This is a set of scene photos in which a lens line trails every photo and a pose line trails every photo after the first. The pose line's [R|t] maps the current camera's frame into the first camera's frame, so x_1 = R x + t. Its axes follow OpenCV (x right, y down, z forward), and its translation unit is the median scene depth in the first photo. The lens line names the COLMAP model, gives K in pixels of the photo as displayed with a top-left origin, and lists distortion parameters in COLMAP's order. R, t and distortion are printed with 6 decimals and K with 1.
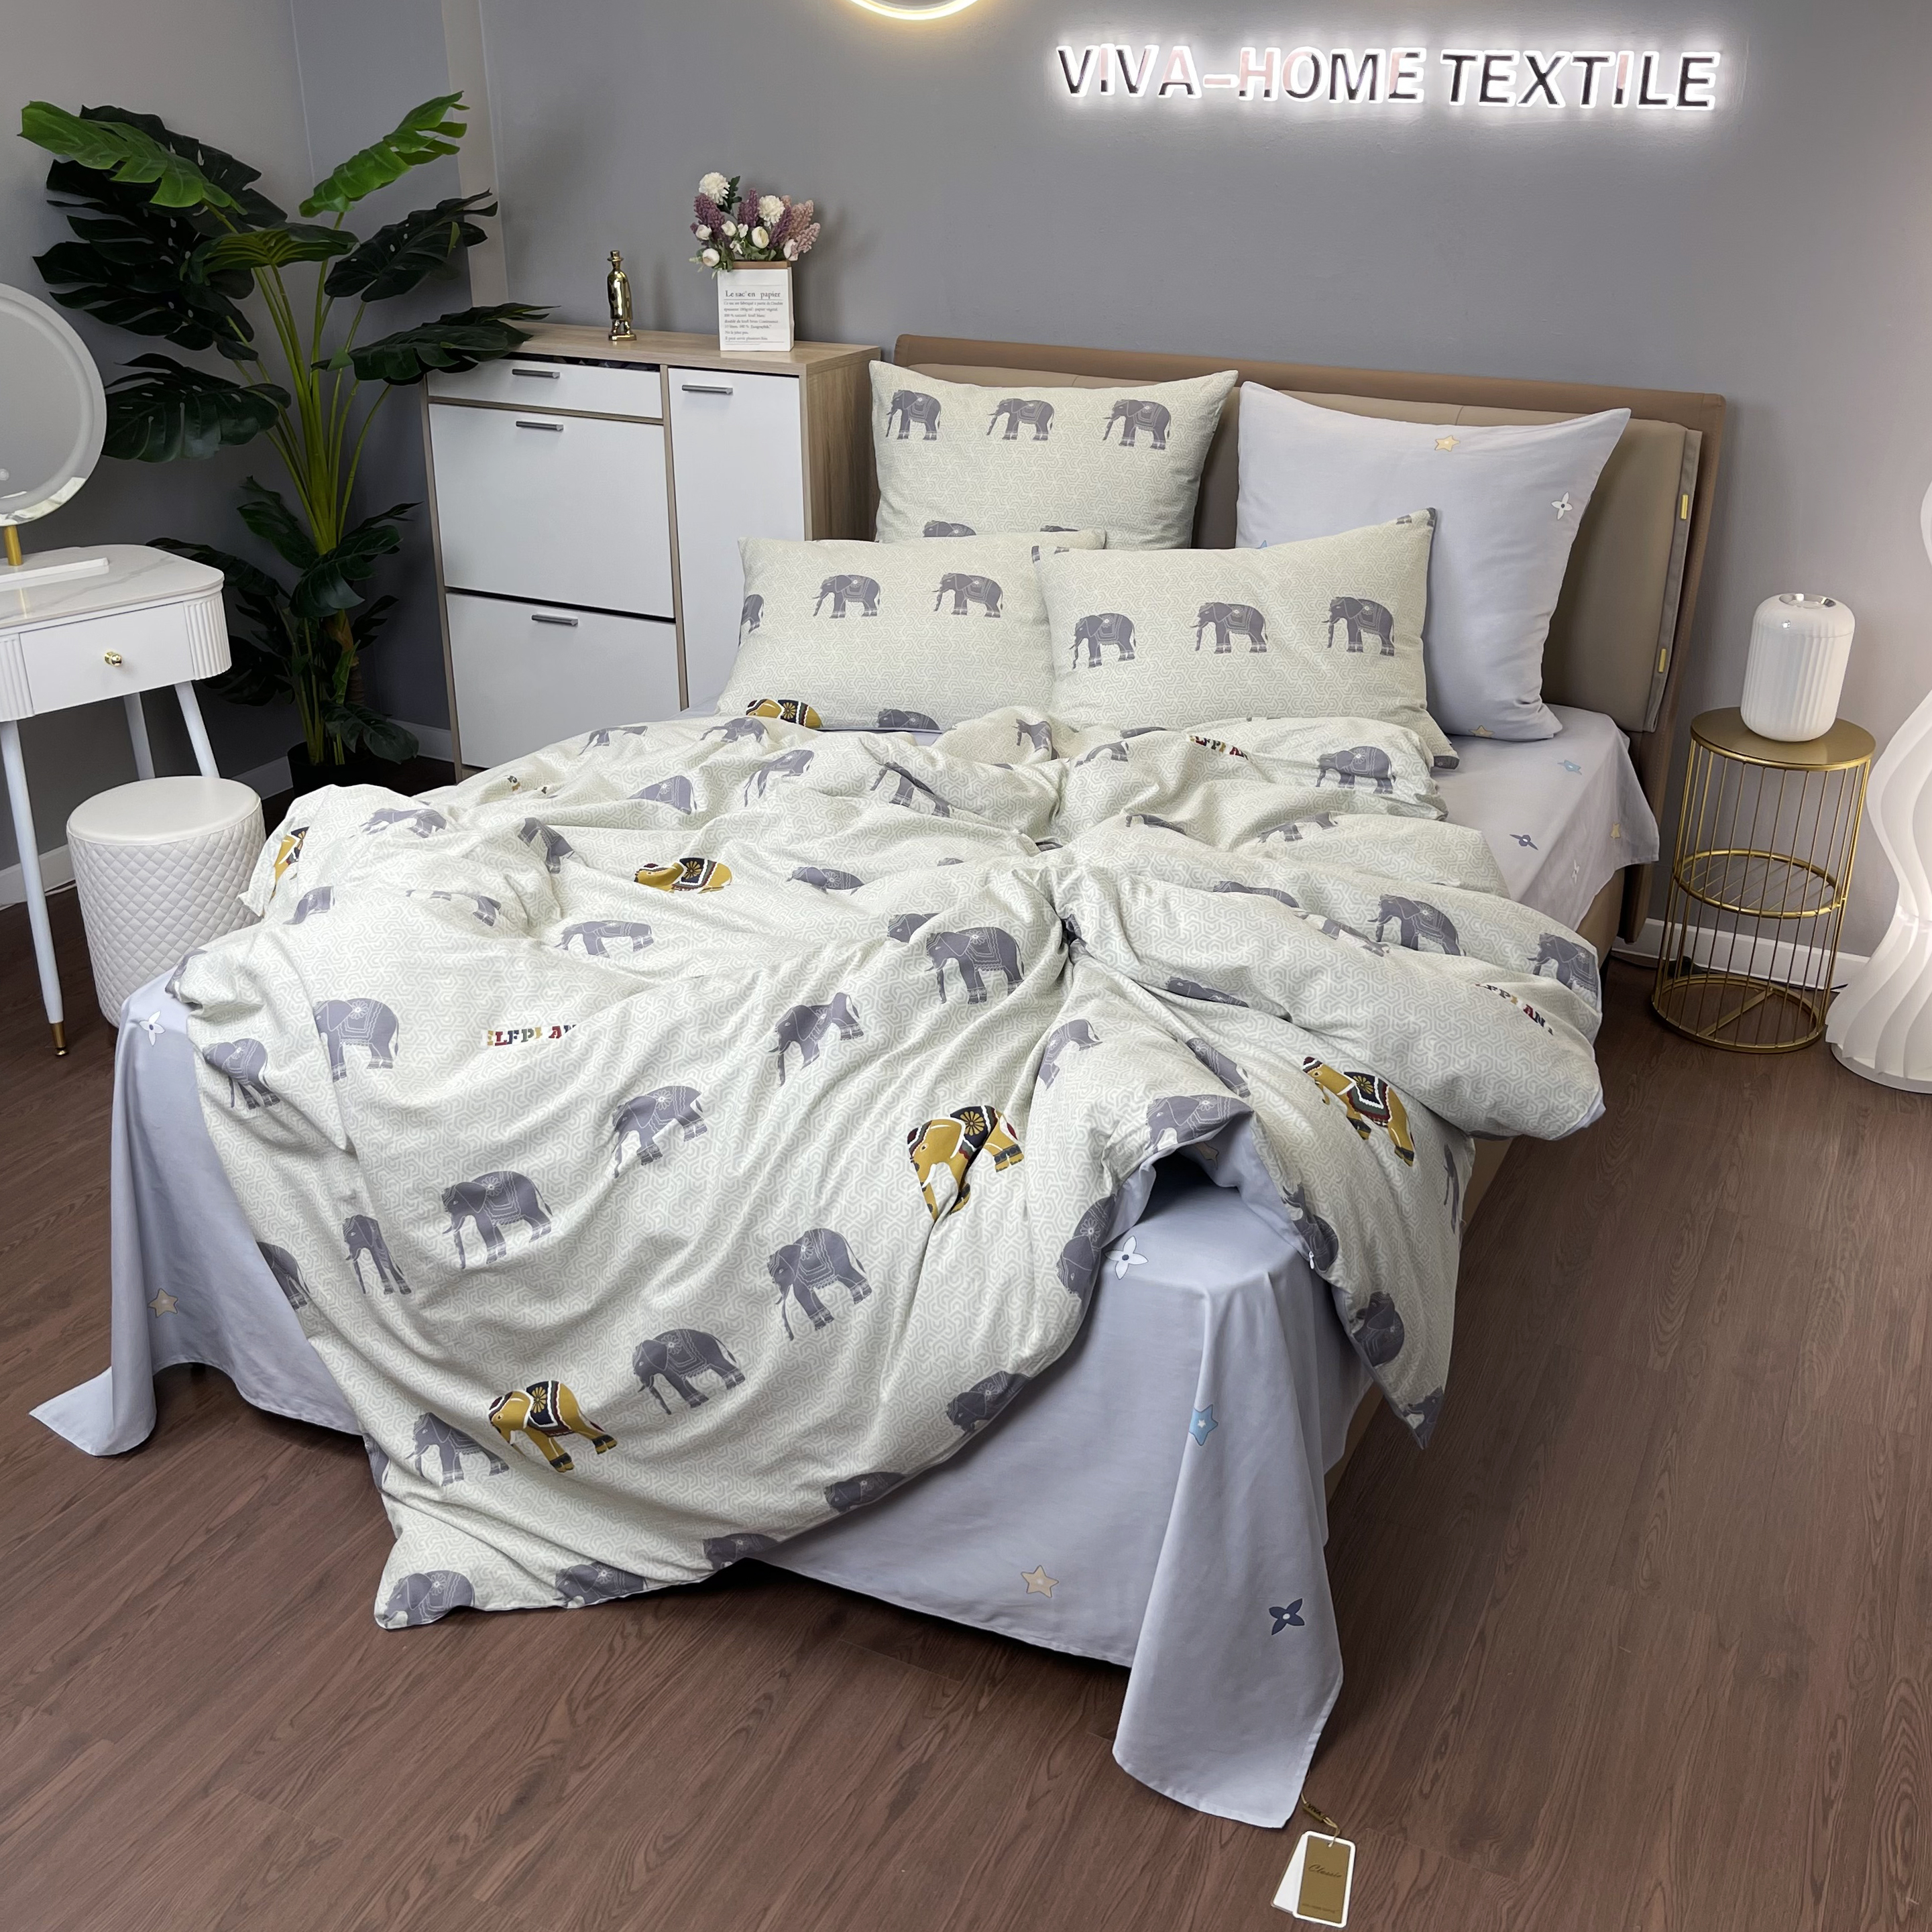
lens RADIAL K [[2203.0, 0, 996.8], [0, 2203.0, 961.5], [0, 0, 1]] dist [0.015226, -0.018942]
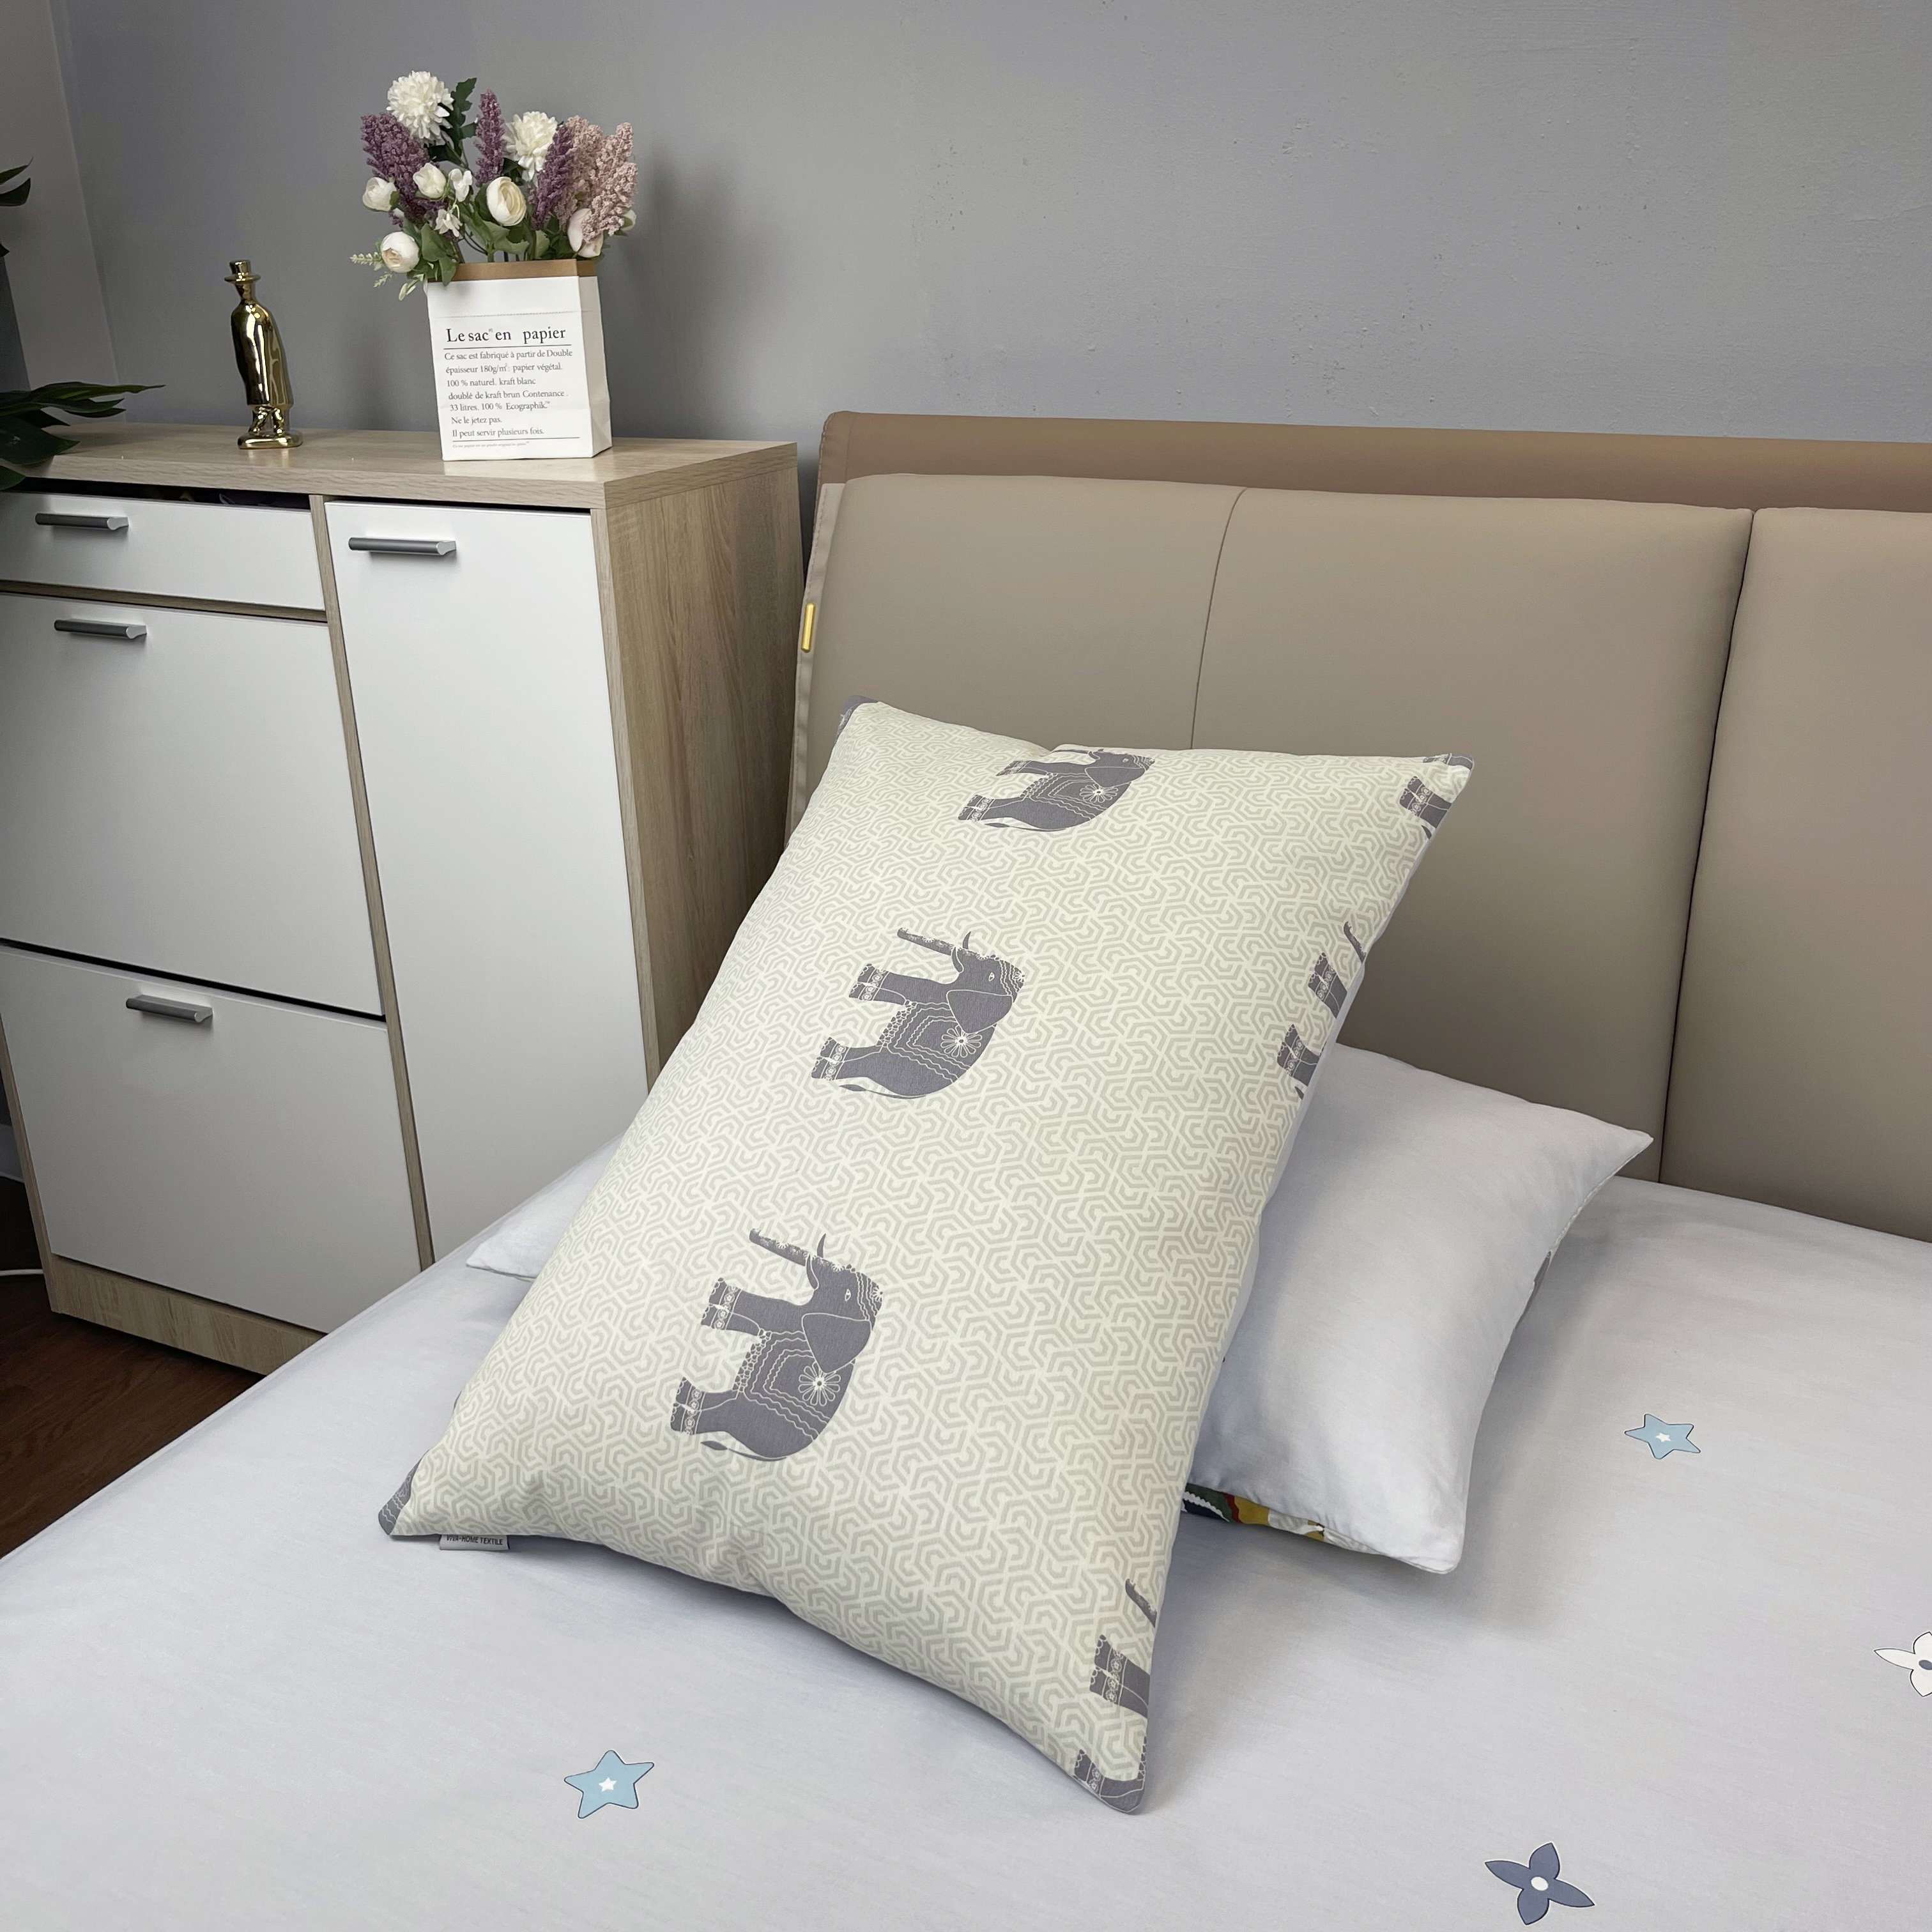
lens RADIAL K [[1959.4, 0, 950.1], [0, 1959.4, 981.4], [0, 0, 1]] dist [-0.011549, 0.023959]
pose [[0.998058, -0.012919, -0.060945, 0.003246], [0.011495, 0.999654, -0.023648, -0.160241], [0.061229, 0.022901, 0.997861, 0.611781]]
